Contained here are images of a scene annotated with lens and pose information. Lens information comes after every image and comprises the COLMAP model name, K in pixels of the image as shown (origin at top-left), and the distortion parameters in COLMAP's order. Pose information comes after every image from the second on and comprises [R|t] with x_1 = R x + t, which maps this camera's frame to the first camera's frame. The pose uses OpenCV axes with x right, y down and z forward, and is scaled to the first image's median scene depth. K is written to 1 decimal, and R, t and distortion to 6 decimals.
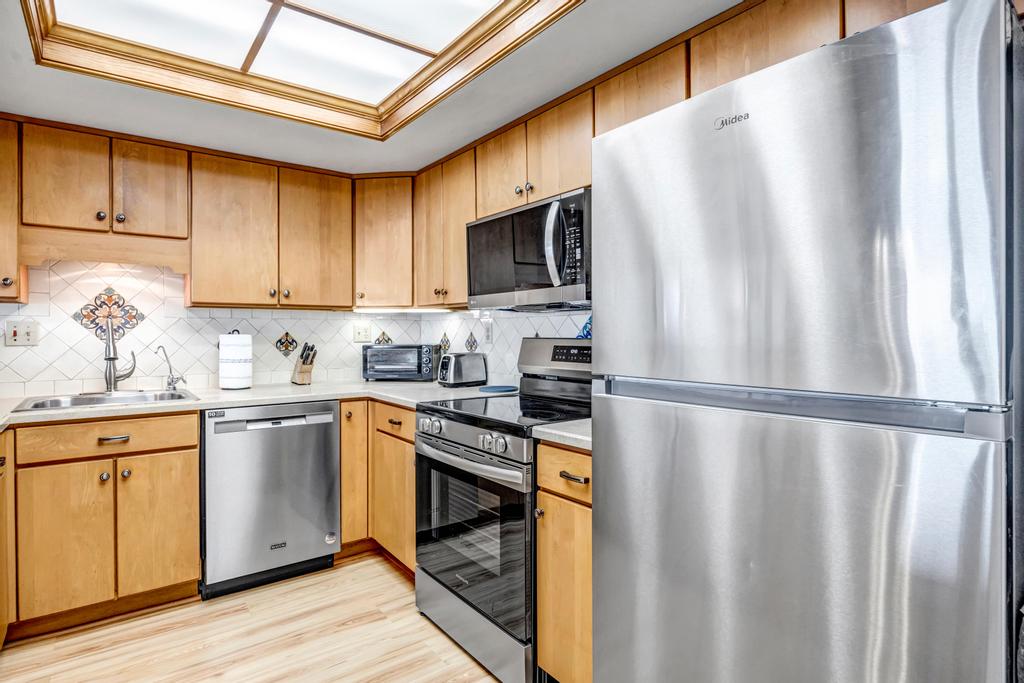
lens RADIAL K [[534.2, 0, 509.4], [0, 534.2, 337.7], [0, 0, 1]] dist [-0.005985, 0.000510]
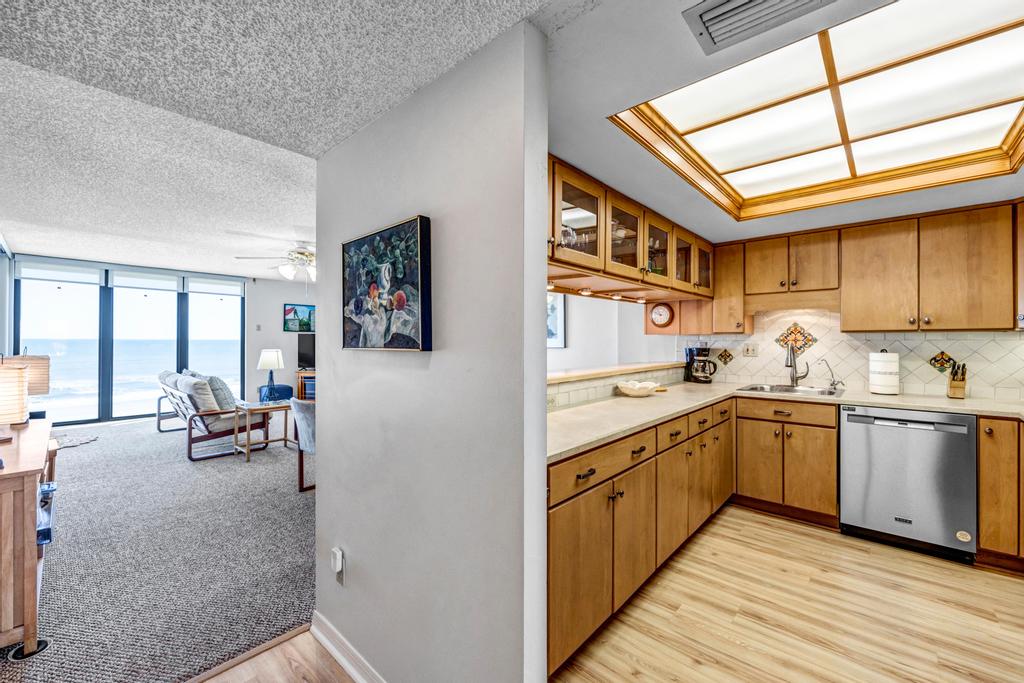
lens RADIAL K [[418.4, 0, 510.4], [0, 418.4, 338.9], [0, 0, 1]] dist [-0.000062, -0.000331]
pose [[0.186947, -0.002314, -0.982367, 0.378986], [-0.007749, 0.999963, -0.003830, -0.033655], [0.982339, 0.008328, 0.186922, -0.118252]]
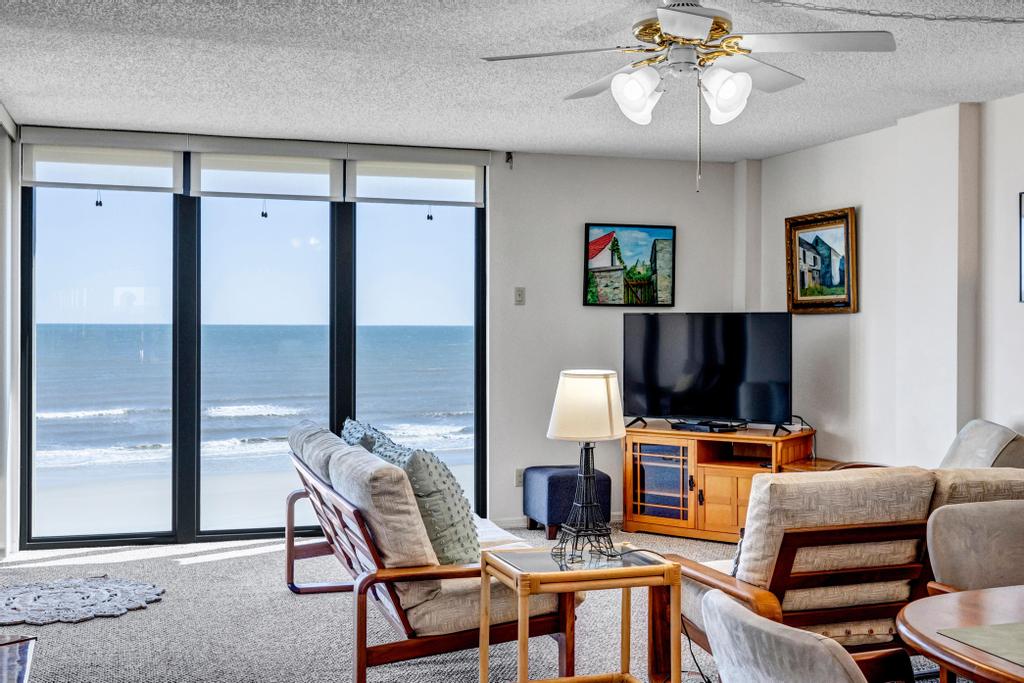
lens RADIAL K [[1176.3, 0, 508.4], [0, 1176.3, 335.1], [0, 0, 1]] dist [-0.013562, 0.008782]
pose [[-0.331476, 0.006611, -0.943440, -0.202317], [-0.007211, 0.999928, 0.009541, -0.043501], [0.943436, 0.009966, -0.331405, -0.414775]]
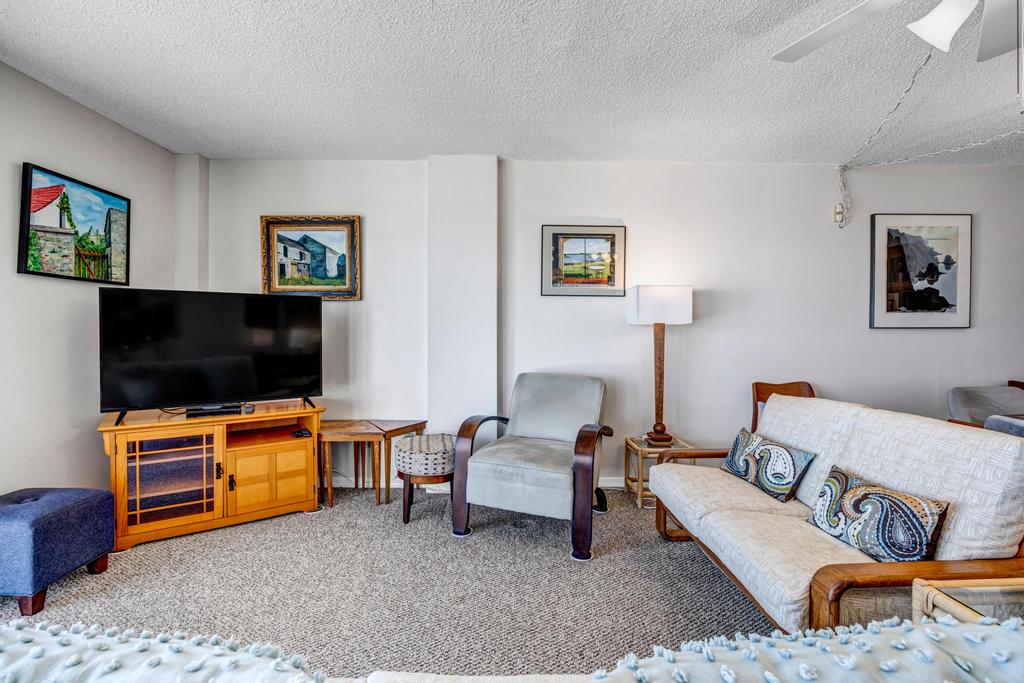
lens RADIAL K [[470.9, 0, 508.9], [0, 470.9, 337.6], [0, 0, 1]] dist [-0.015321, 0.000503]
pose [[0.805575, 0.007729, -0.592444, -1.849308], [-0.003685, 0.999961, 0.008034, 0.021224], [0.592482, -0.004289, 0.805572, -1.398306]]
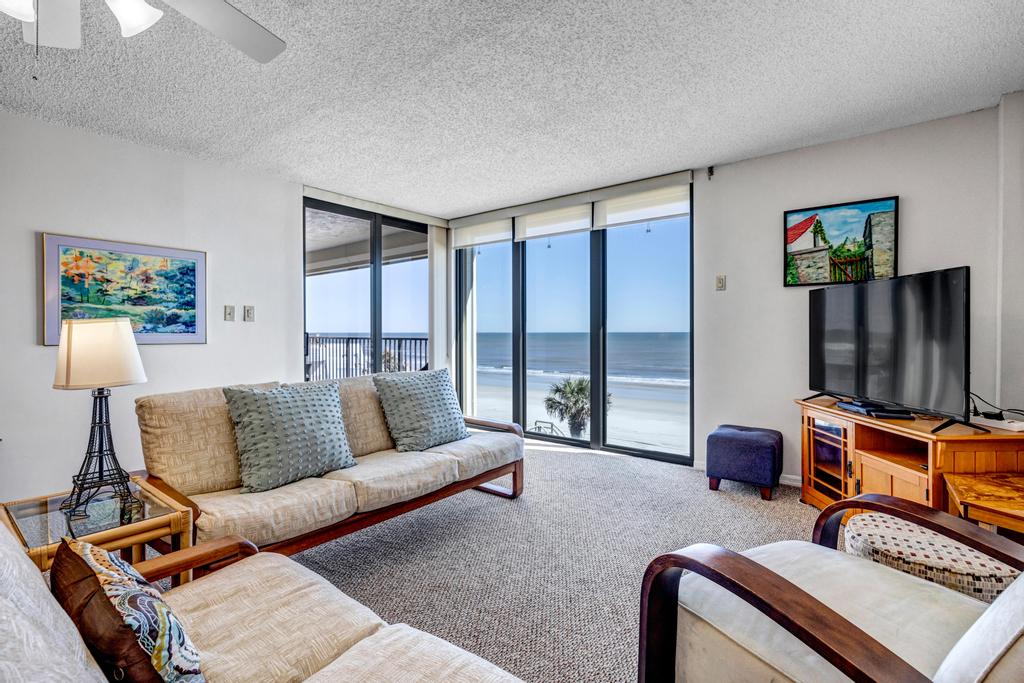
lens RADIAL K [[470.9, 0, 508.9], [0, 470.9, 337.6], [0, 0, 1]] dist [-0.015321, 0.000503]
pose [[-0.969905, 0.004314, -0.243446, -2.041657], [0.000961, 0.999903, 0.013893, 0.033668], [0.243482, 0.013241, -0.969815, -0.130712]]
